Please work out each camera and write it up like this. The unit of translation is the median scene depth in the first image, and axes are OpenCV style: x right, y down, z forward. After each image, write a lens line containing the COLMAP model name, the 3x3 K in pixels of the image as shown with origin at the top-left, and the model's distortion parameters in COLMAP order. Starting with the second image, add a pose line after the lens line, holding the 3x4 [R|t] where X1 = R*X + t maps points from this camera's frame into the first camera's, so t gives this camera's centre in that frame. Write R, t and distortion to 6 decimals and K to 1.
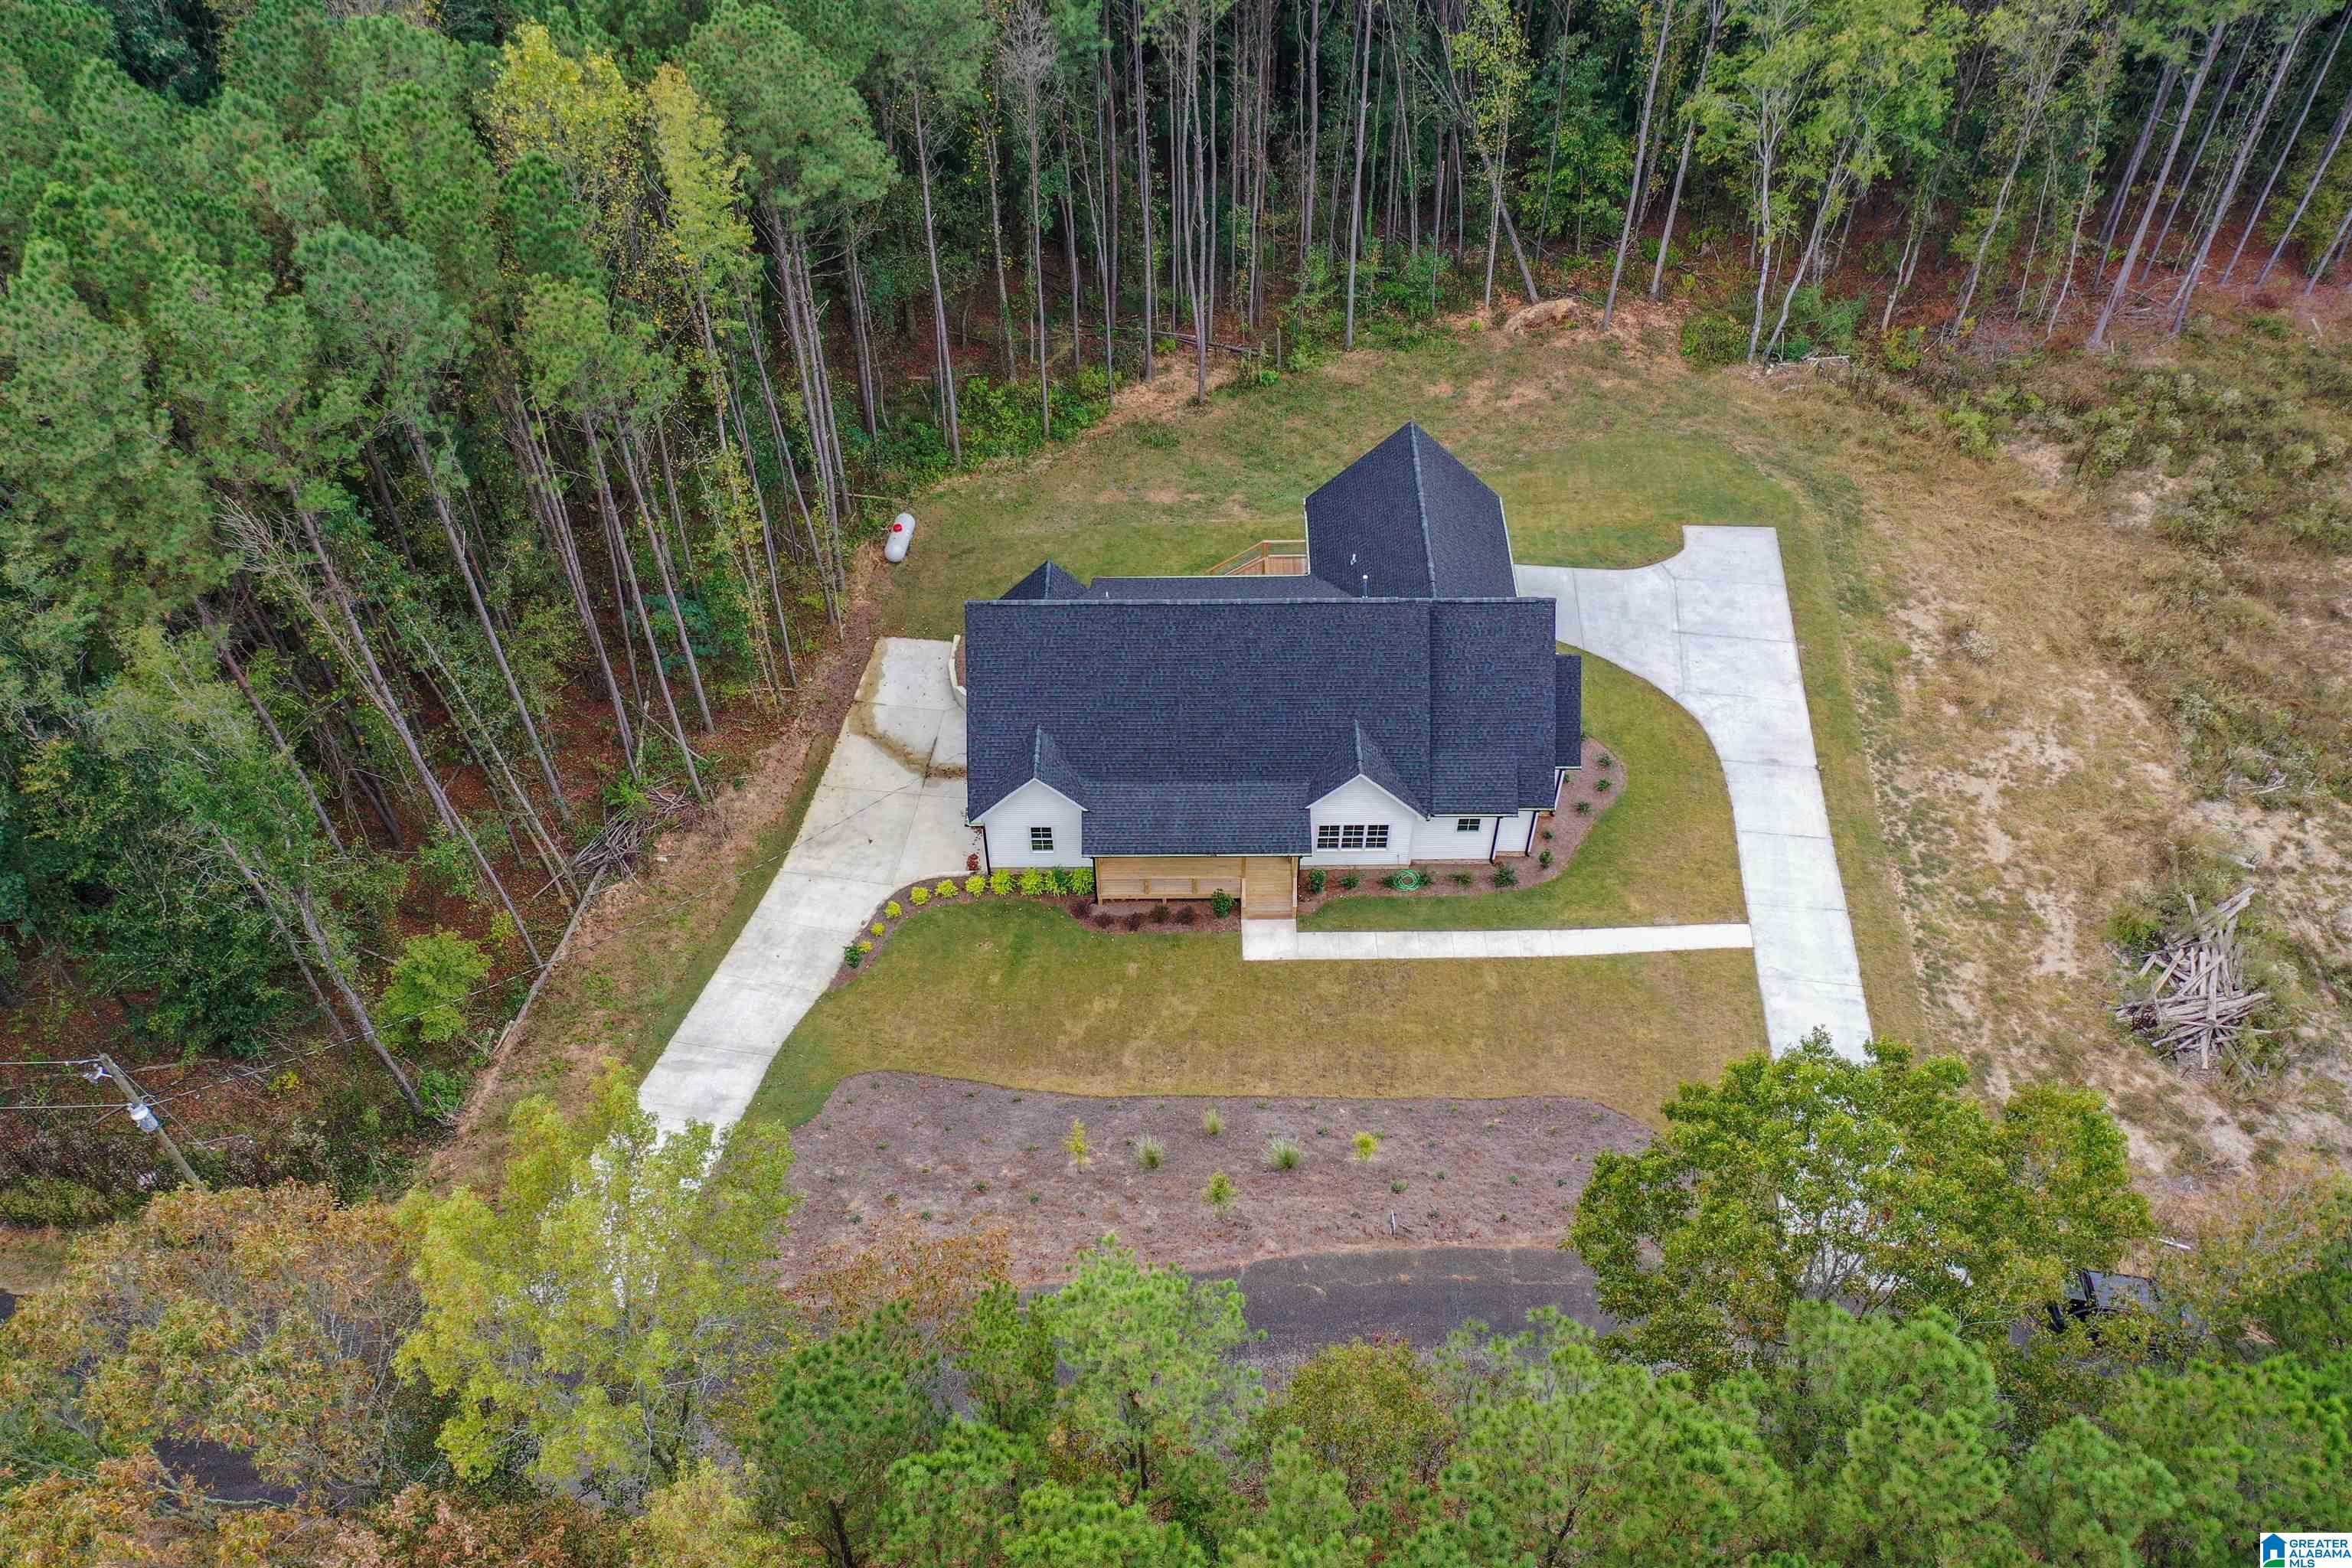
lens RADIAL K [[1860.6, 0, 1171.0], [0, 1860.6, 777.6], [0, 0, 1]] dist [0.003735, 0.004949]
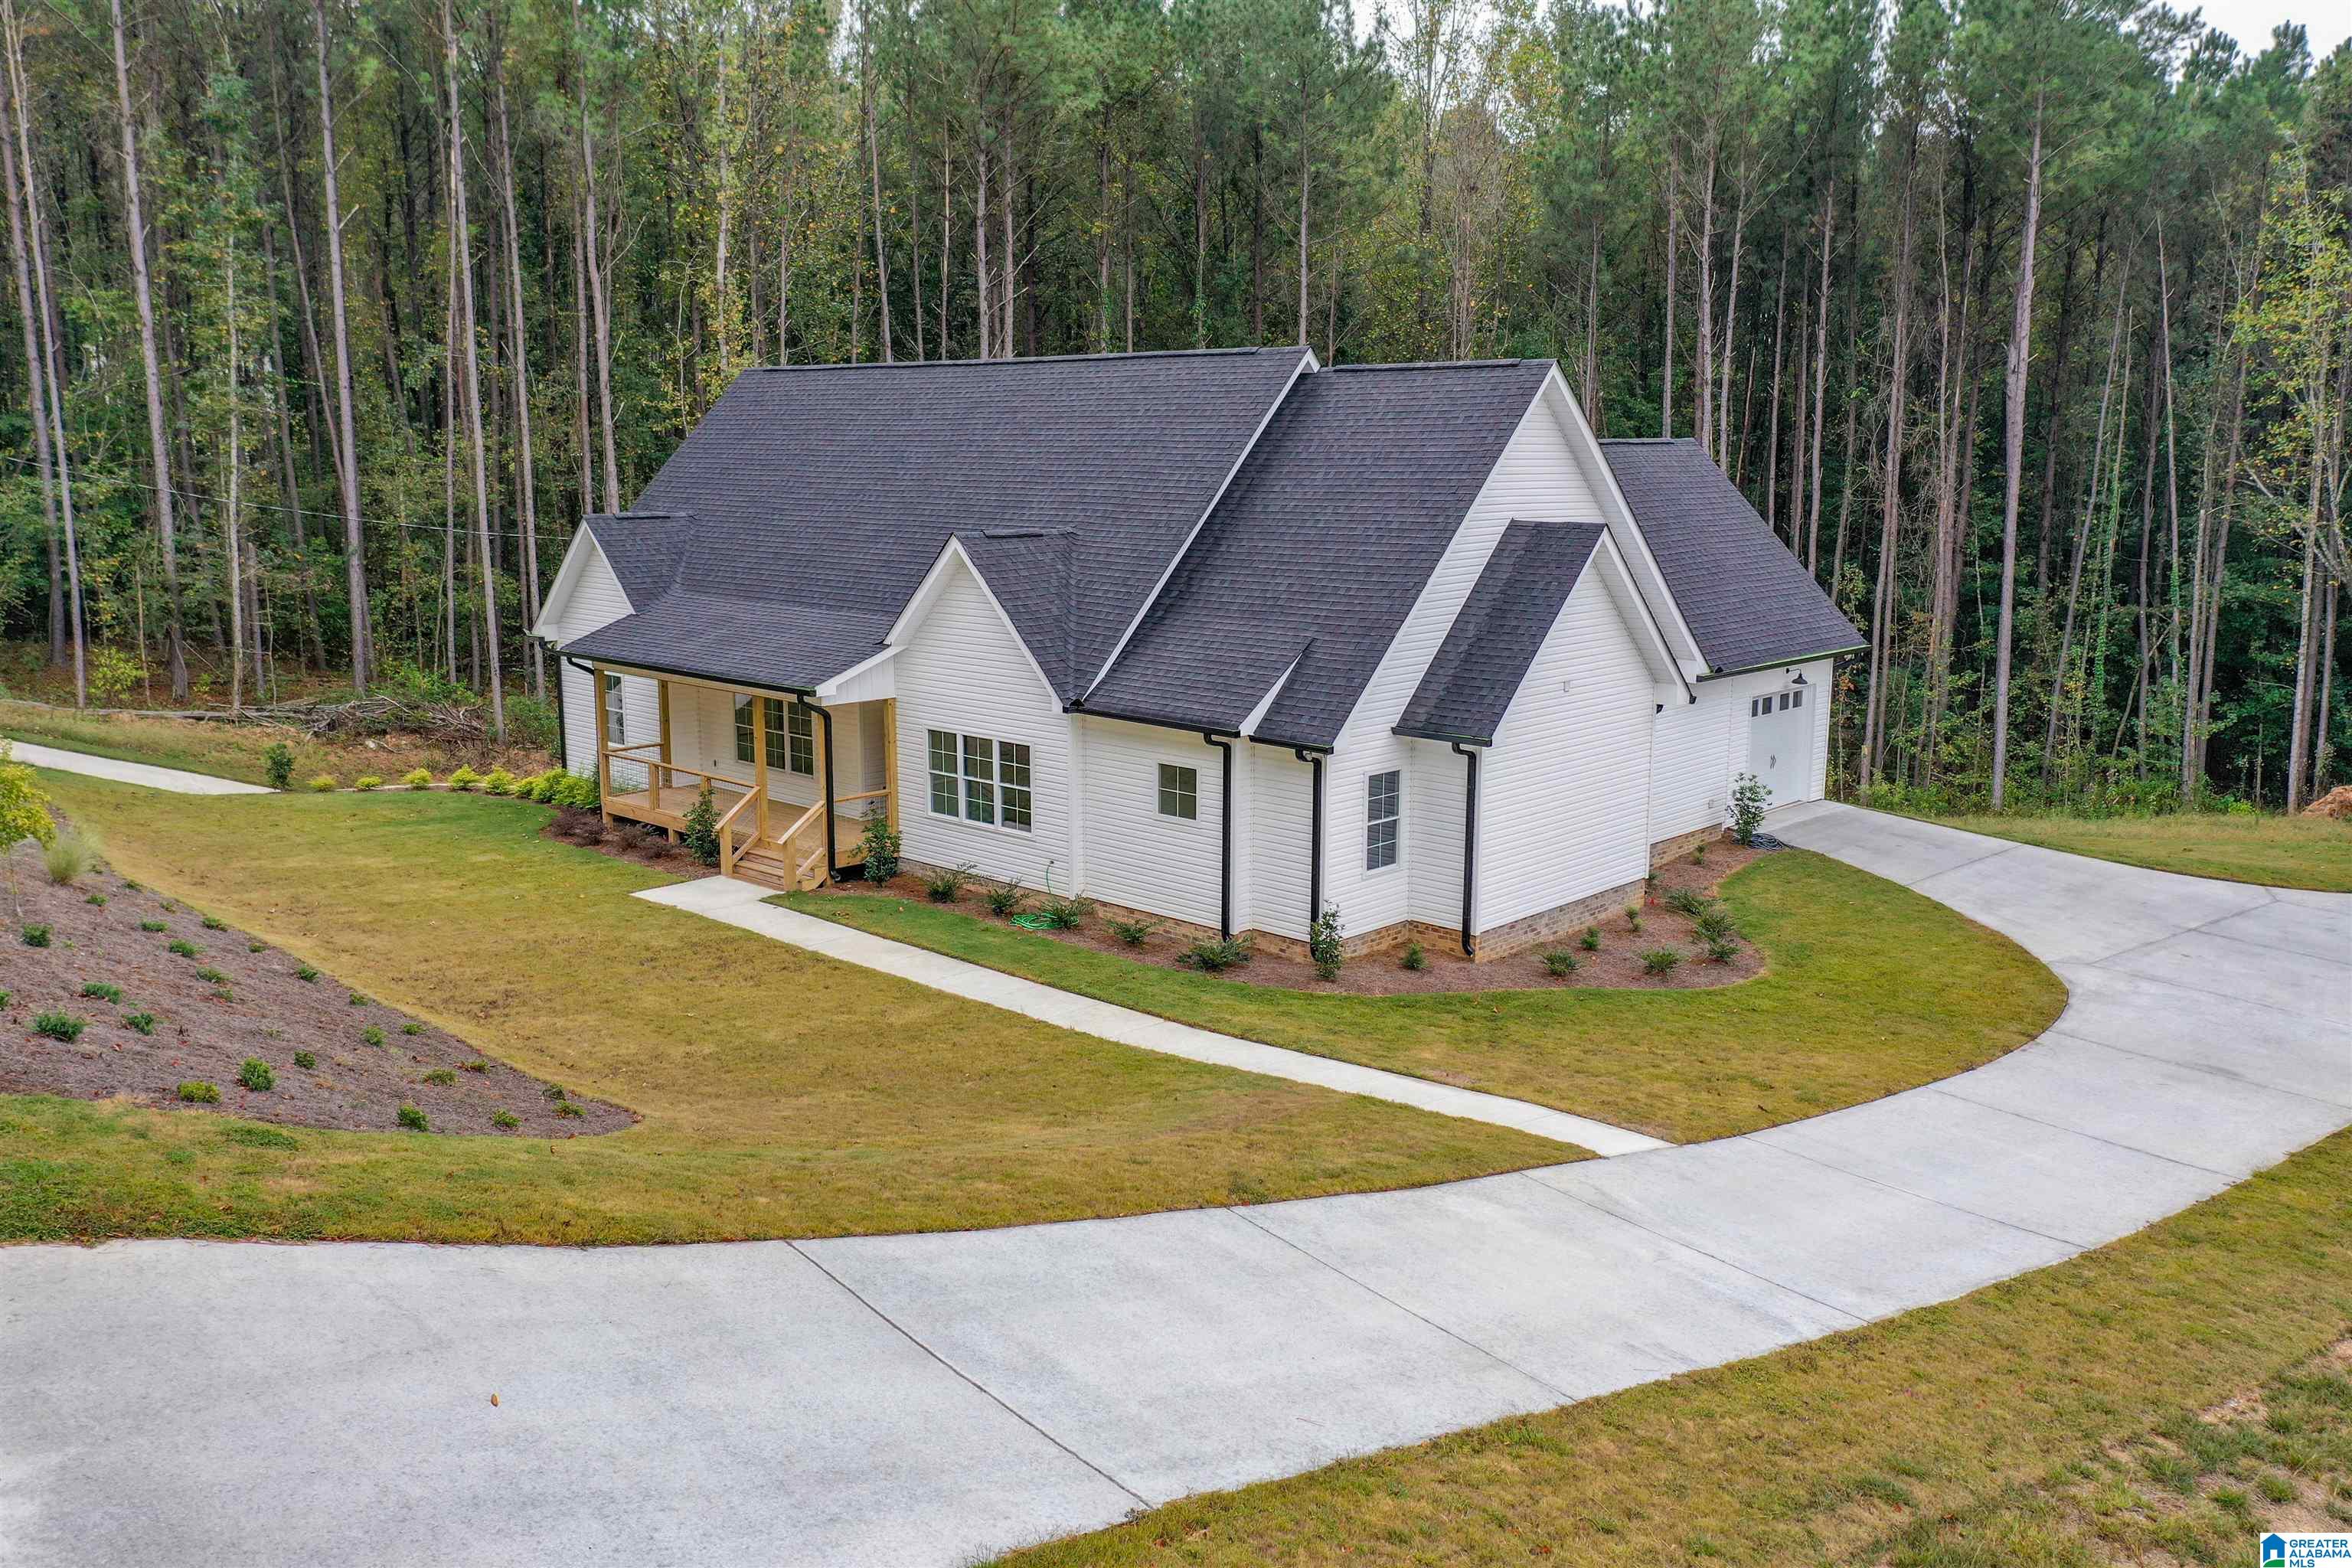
lens RADIAL K [[1860.6, 0, 1171.0], [0, 1860.6, 777.6], [0, 0, 1]] dist [0.003735, 0.004949]
pose [[0.723595, 0.132173, -0.677452, 0.410431], [-0.520423, 0.749204, -0.409699, 0.180197], [0.453398, 0.649018, 0.610906, 0.706896]]
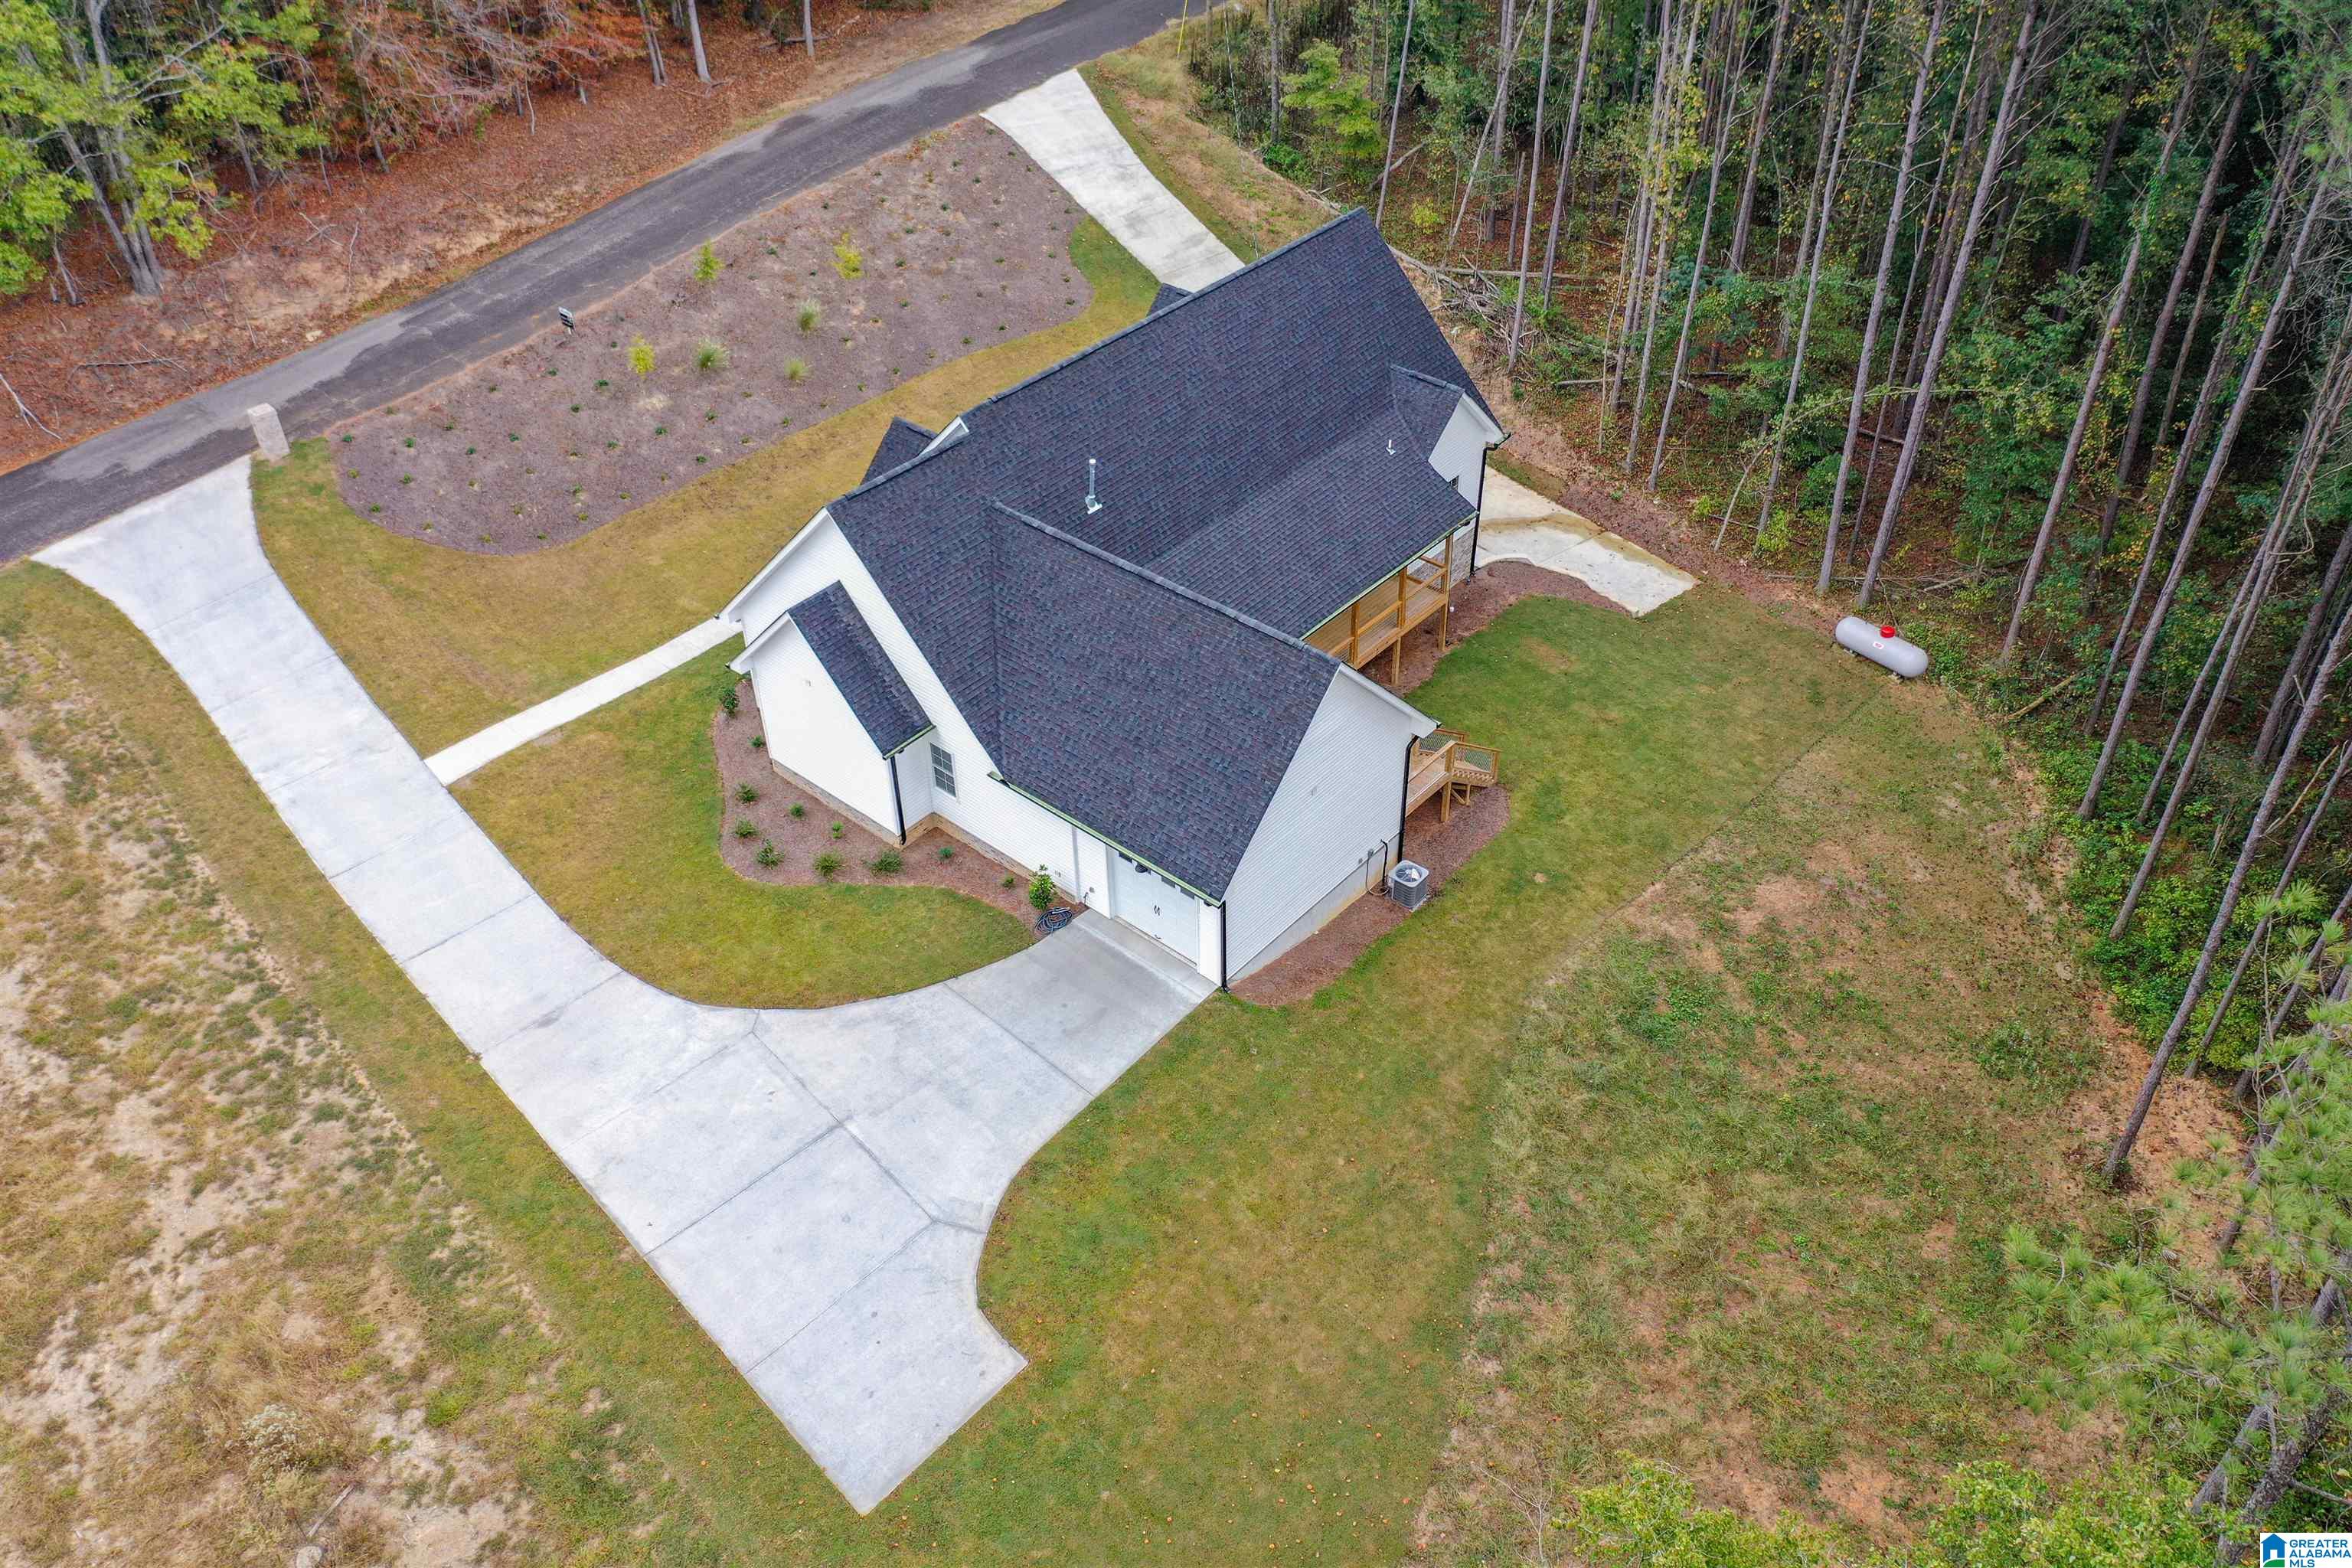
lens RADIAL K [[1857.5, 0, 1171.7], [0, 1857.5, 784.4], [0, 0, 1]] dist [0.001757, -0.002149]
pose [[-0.656129, 0.486511, -0.576890, 0.503084], [-0.553479, 0.209411, 0.806107, -0.607550], [0.512987, 0.848206, 0.131873, 0.980292]]
